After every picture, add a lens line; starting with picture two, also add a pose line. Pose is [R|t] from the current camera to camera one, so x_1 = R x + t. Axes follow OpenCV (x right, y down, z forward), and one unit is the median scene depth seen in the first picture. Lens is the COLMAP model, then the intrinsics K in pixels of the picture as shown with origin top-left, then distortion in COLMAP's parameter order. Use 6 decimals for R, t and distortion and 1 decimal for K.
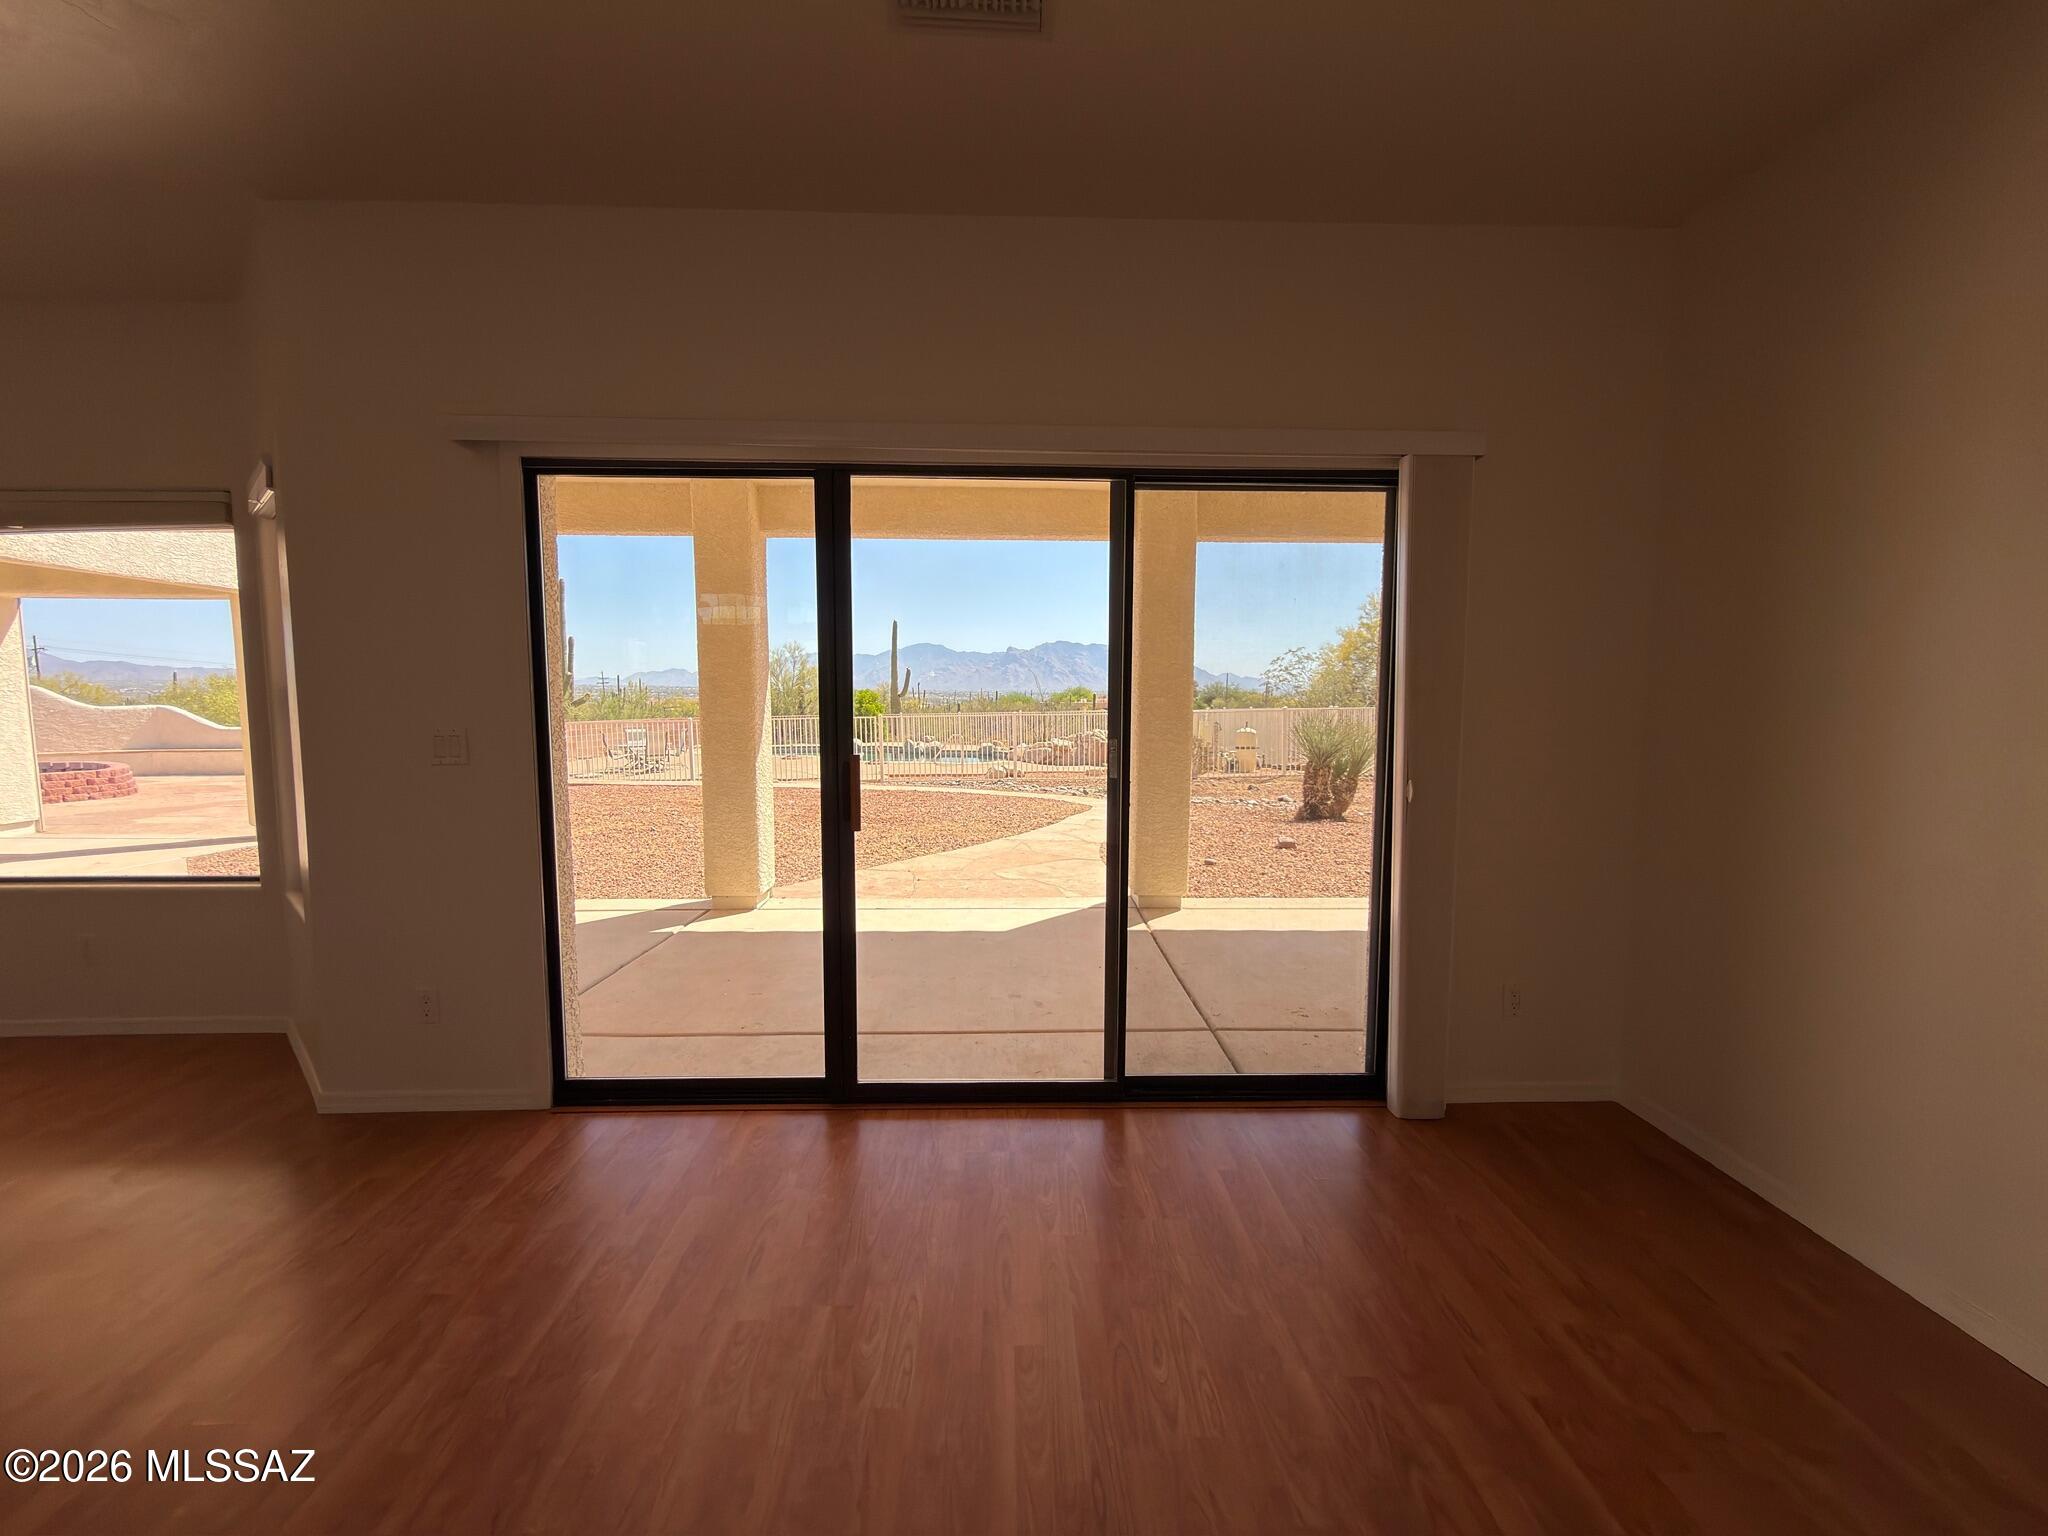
lens RADIAL K [[817.6, 0, 1026.9], [0, 817.6, 762.9], [0, 0, 1]] dist [0.003174, 0.001363]
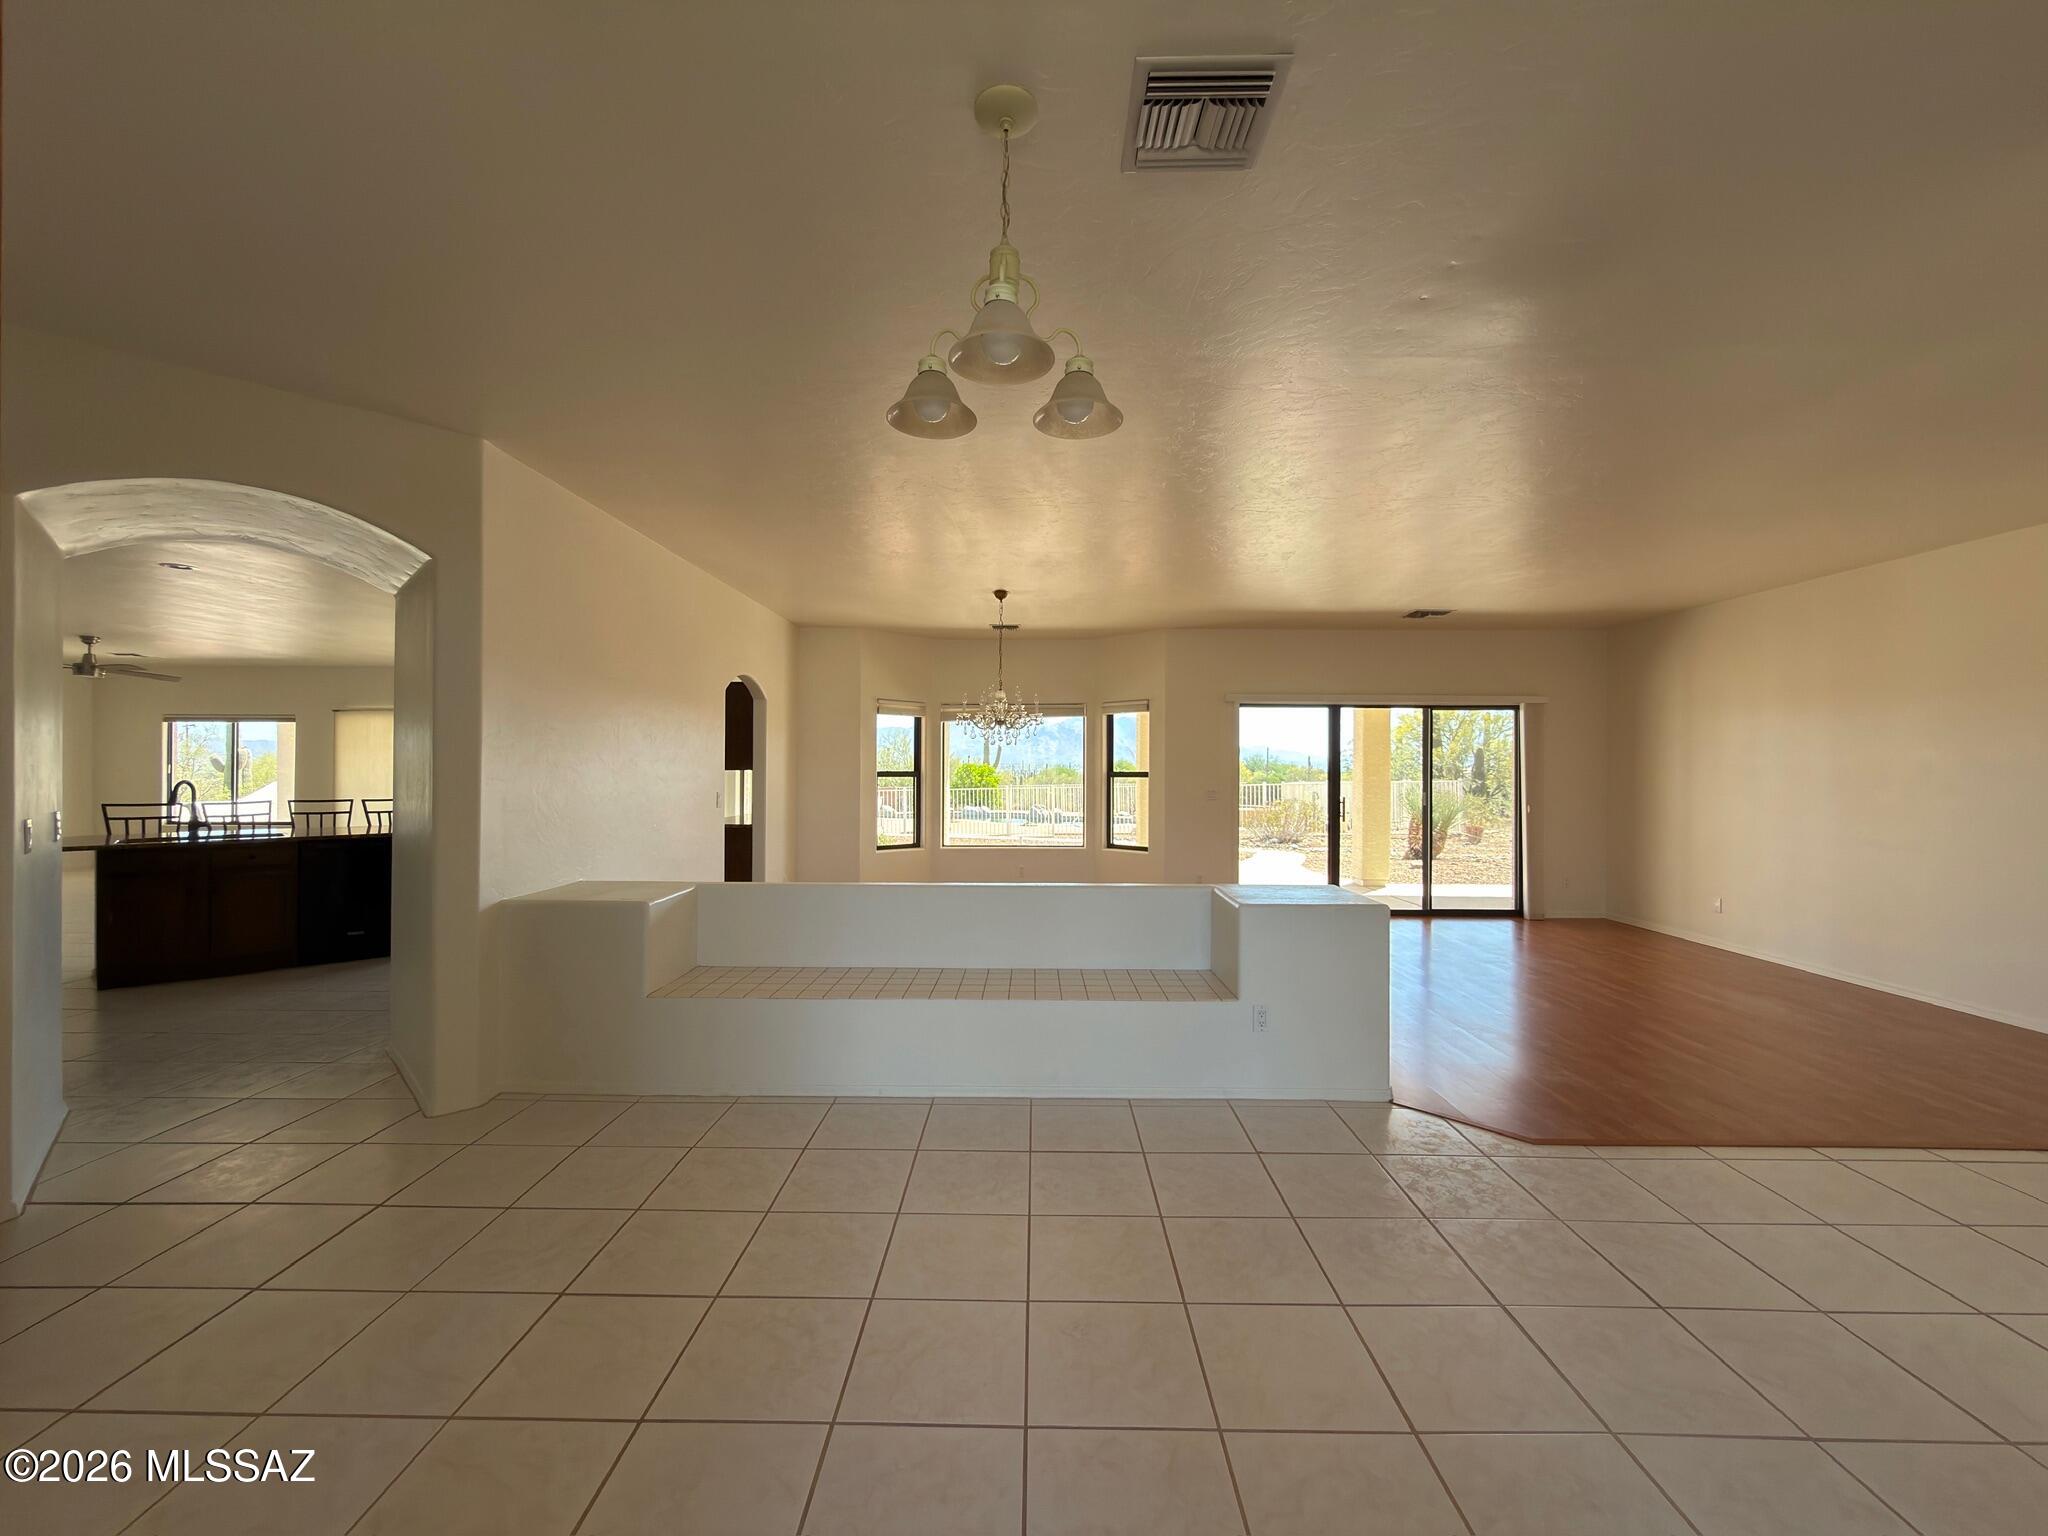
lens RADIAL K [[817.6, 0, 1026.6], [0, 817.6, 764.3], [0, 0, 1]] dist [0.003174, 0.001363]
pose [[0.999378, -0.000007, -0.035256, -0.600461], [-0.003021, 0.996304, -0.085842, 0.062056], [0.035126, 0.085895, 0.995685, -0.984626]]
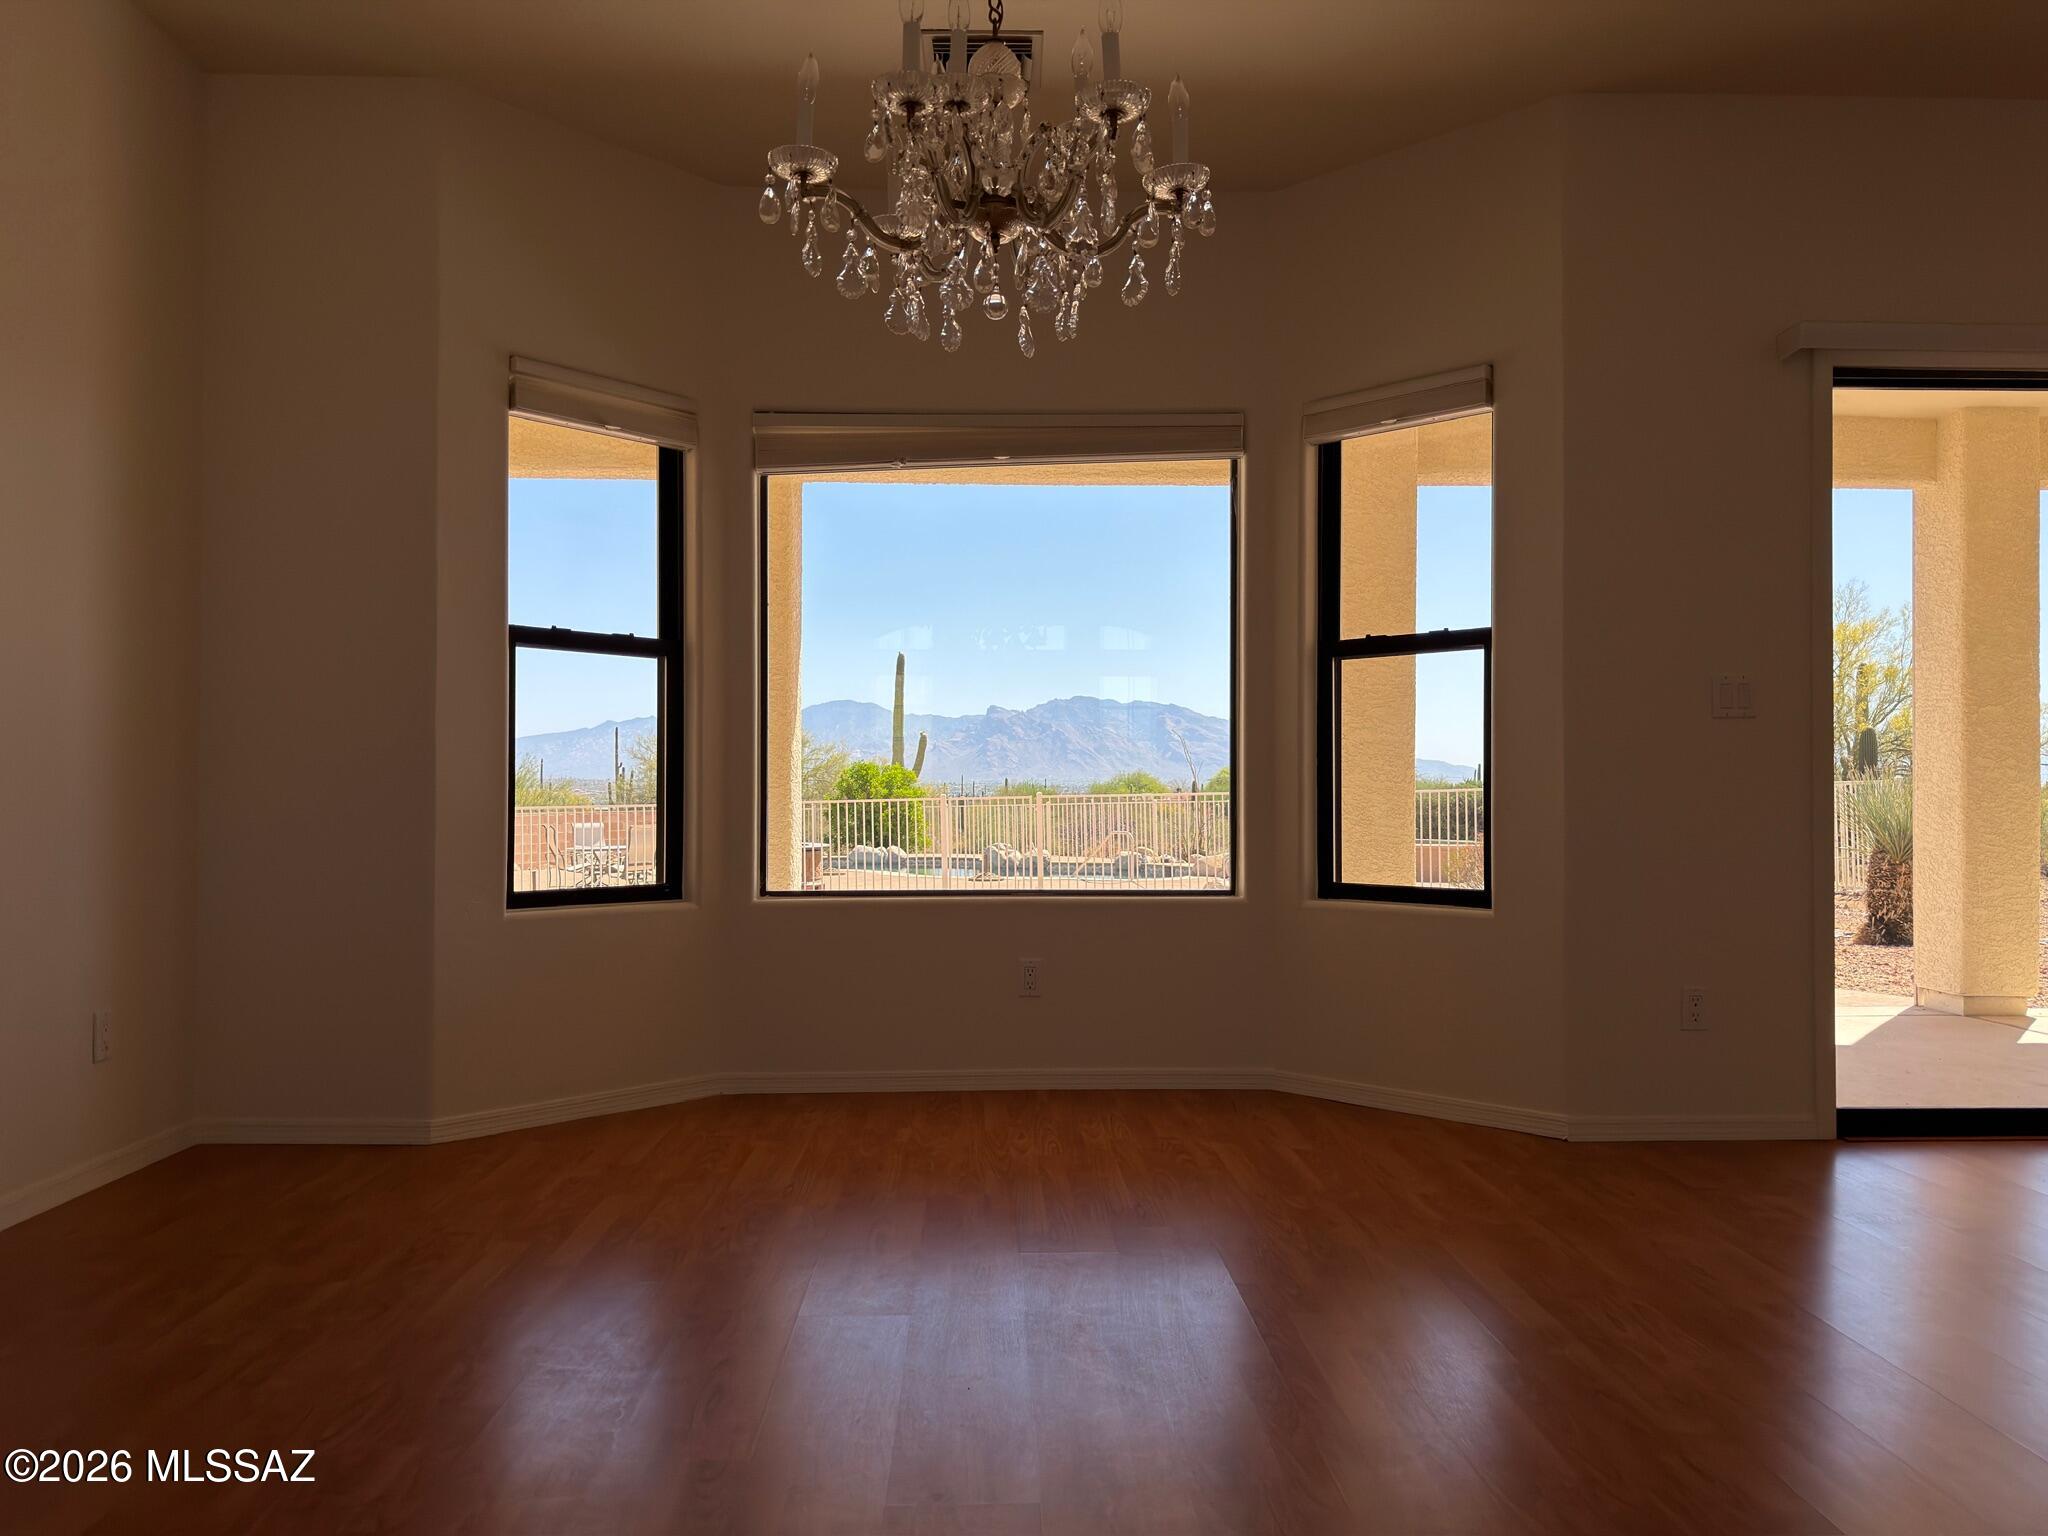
lens RADIAL K [[1429.4, 0, 1039.8], [0, 1429.4, 783.6], [0, 0, 1]] dist [0.068330, -0.017959]
pose [[0.999884, -0.001112, 0.015158, -0.672111], [0.002433, 0.996173, -0.087375, 0.092839], [-0.015003, 0.087401, 0.996060, -0.224742]]
